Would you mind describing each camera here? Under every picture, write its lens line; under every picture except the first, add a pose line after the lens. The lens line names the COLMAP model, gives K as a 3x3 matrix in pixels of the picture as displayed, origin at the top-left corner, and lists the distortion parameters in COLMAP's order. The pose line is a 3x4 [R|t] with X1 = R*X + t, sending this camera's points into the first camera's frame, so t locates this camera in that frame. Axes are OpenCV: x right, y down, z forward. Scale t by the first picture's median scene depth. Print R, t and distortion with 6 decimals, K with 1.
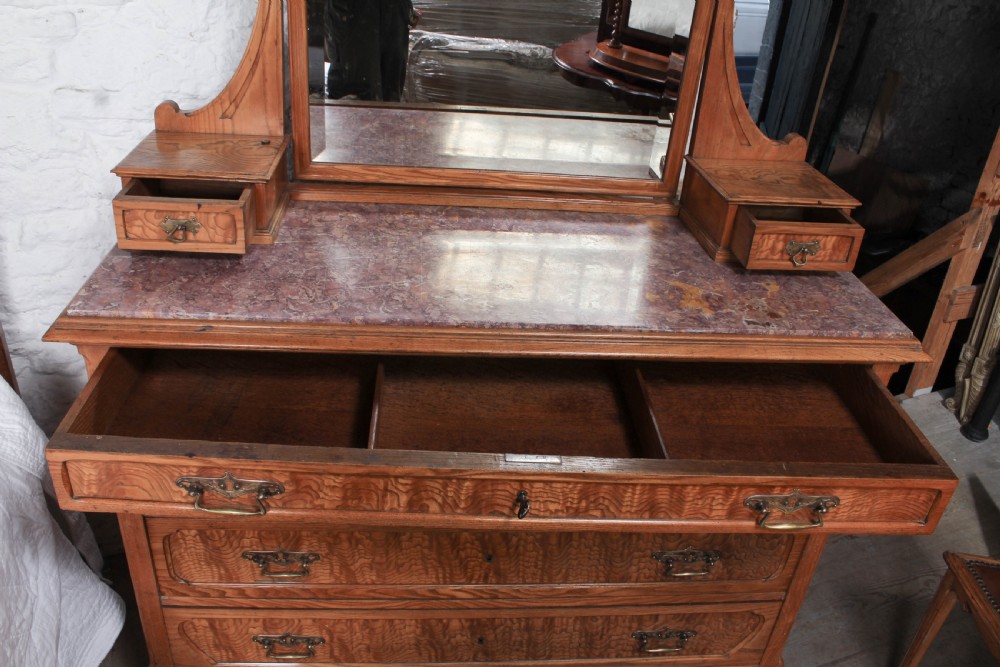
lens RADIAL K [[833.1, 0, 487.8], [0, 833.1, 341.6], [0, 0, 1]] dist [-0.165798, 0.143178]
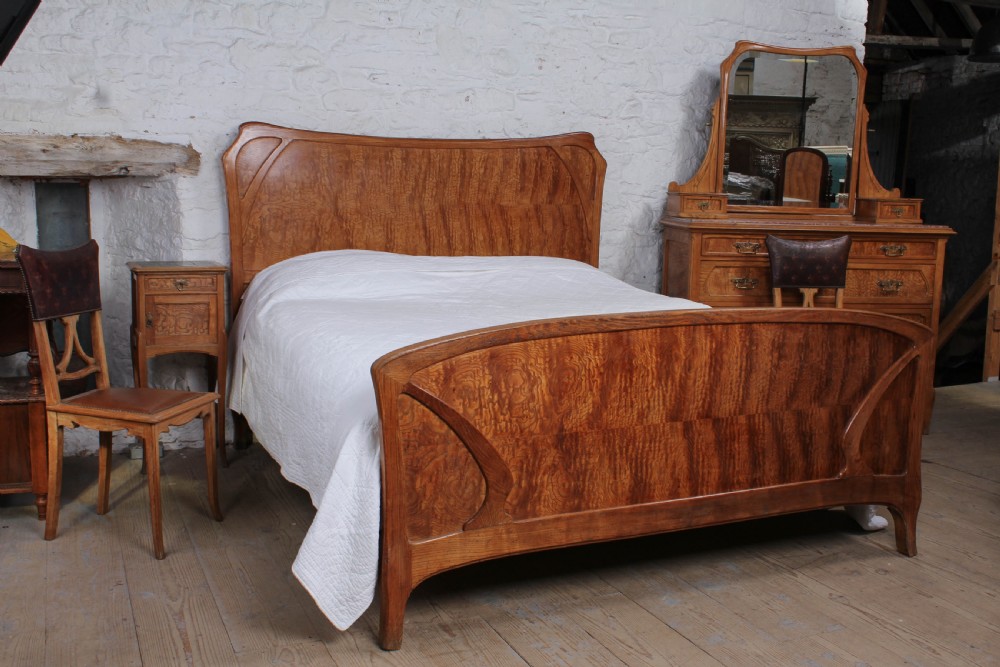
lens RADIAL K [[1012.7, 0, 504.0], [0, 1012.7, 345.8], [0, 0, 1]] dist [-0.139603, 0.141285]
pose [[0.998172, -0.059073, 0.012807, -0.971844], [0.059804, 0.934387, -0.351205, 1.293673], [0.008780, 0.351328, 0.936211, -1.872496]]
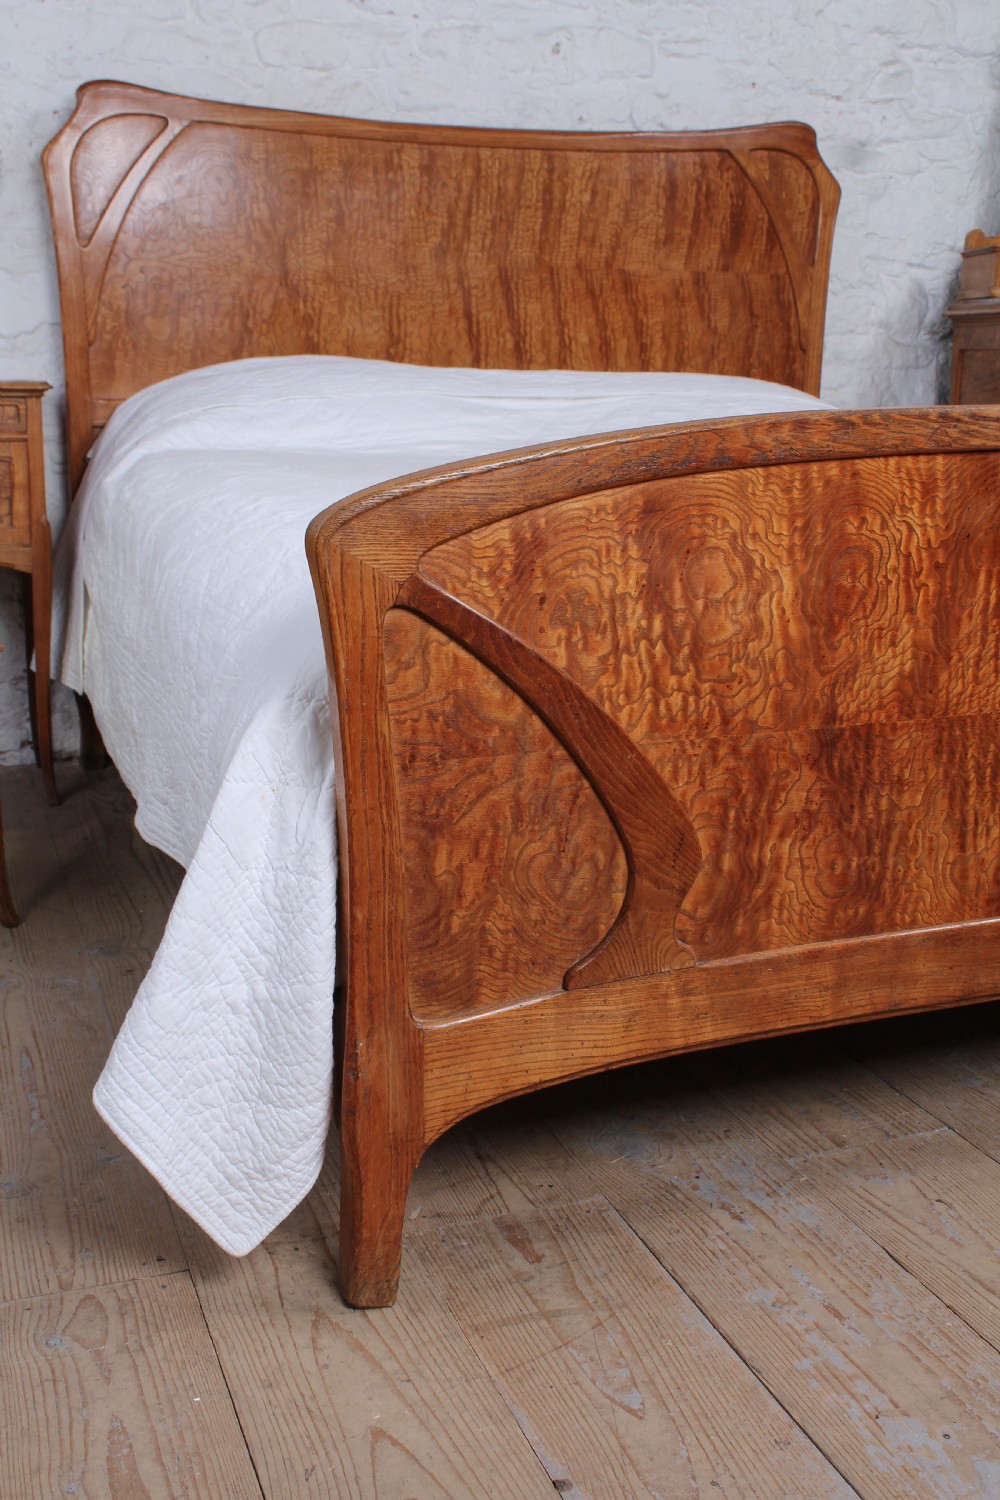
lens RADIAL K [[1573.4, 0, 506.8], [0, 1573.4, 743.1], [0, 0, 1]] dist [-0.120891, 0.121175]
pose [[0.997341, -0.053710, -0.049257, -1.014092], [0.038164, 0.960728, -0.274856, 1.115226], [0.062085, 0.272246, 0.960223, -1.195399]]
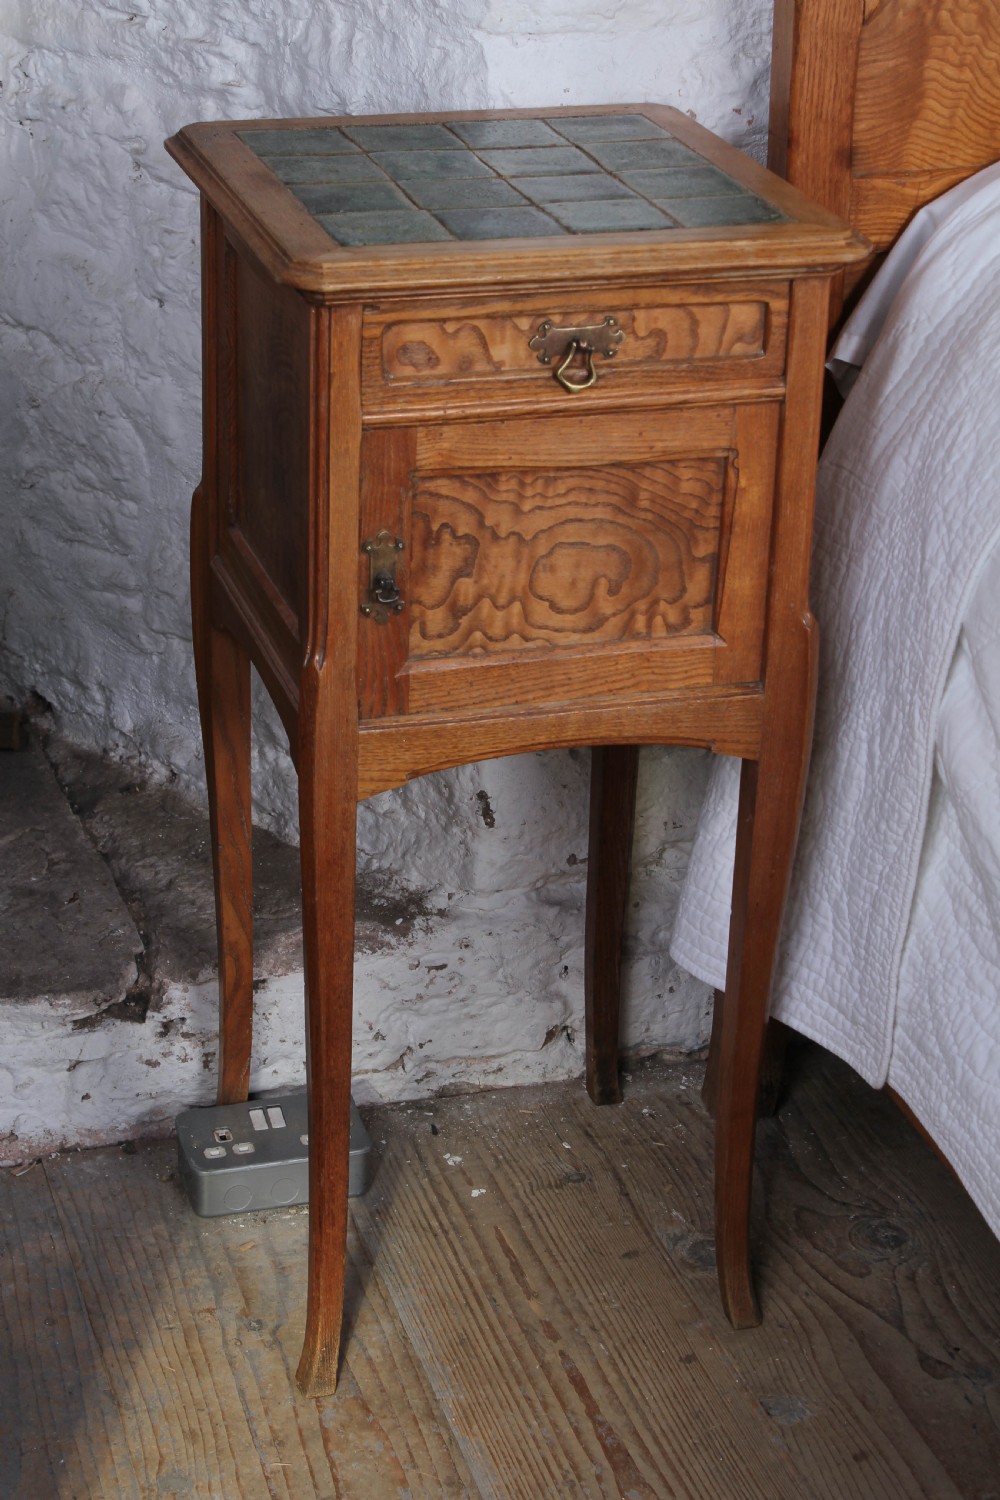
lens RADIAL K [[3086.4, 0, 500.0], [0, 3086.4, 750.0], [0, 0, 1]] dist [0.022345, 0.163349]
pose [[0.993069, -0.002844, -0.117502, -1.623668], [-0.006580, 0.996794, -0.079734, 0.479340], [0.117352, 0.079954, 0.989867, -0.789887]]
